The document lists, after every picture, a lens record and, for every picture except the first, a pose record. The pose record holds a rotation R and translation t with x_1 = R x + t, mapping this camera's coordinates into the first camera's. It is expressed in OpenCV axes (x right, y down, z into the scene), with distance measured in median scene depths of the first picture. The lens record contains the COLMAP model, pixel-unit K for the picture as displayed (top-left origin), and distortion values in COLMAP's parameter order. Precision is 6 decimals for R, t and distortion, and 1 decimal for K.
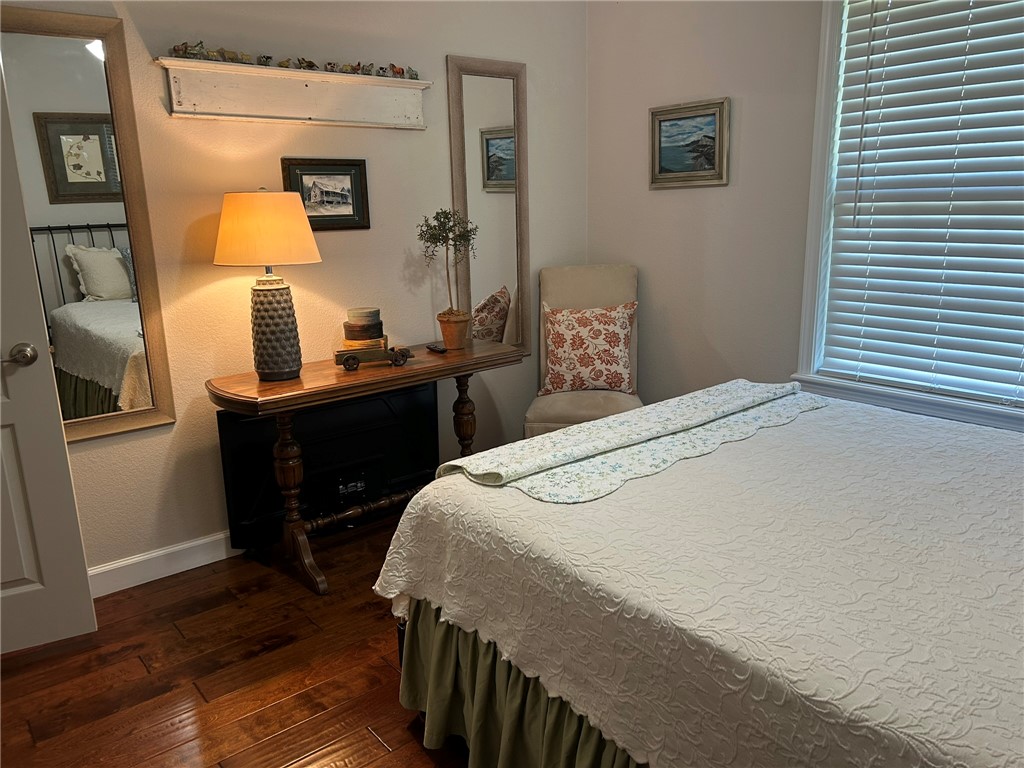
lens RADIAL K [[792.9, 0, 512.0], [0, 792.9, 384.0], [0, 0, 1]] dist [0.037039, -0.006718]
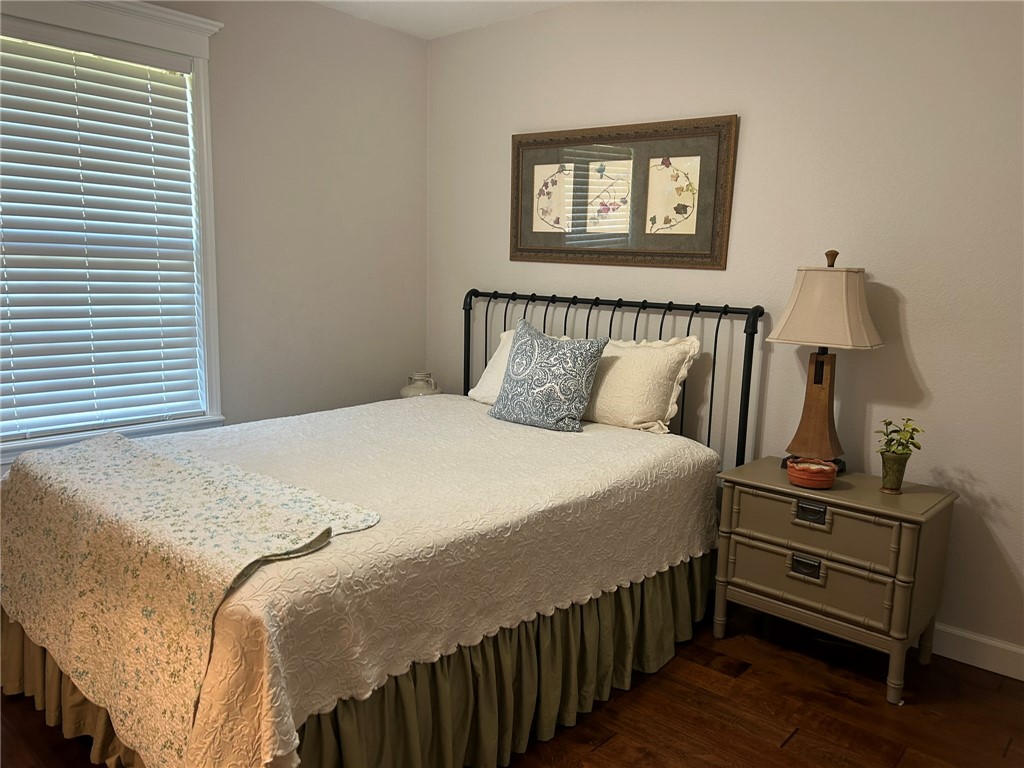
lens RADIAL K [[766.8, 0, 509.7], [0, 766.8, 394.0], [0, 0, 1]] dist [0.065612, -0.078912]
pose [[-0.118444, -0.169570, 0.978375, -1.294925], [0.221676, 0.955927, 0.192516, -0.248944], [-0.967900, 0.239684, -0.075635, 1.115253]]
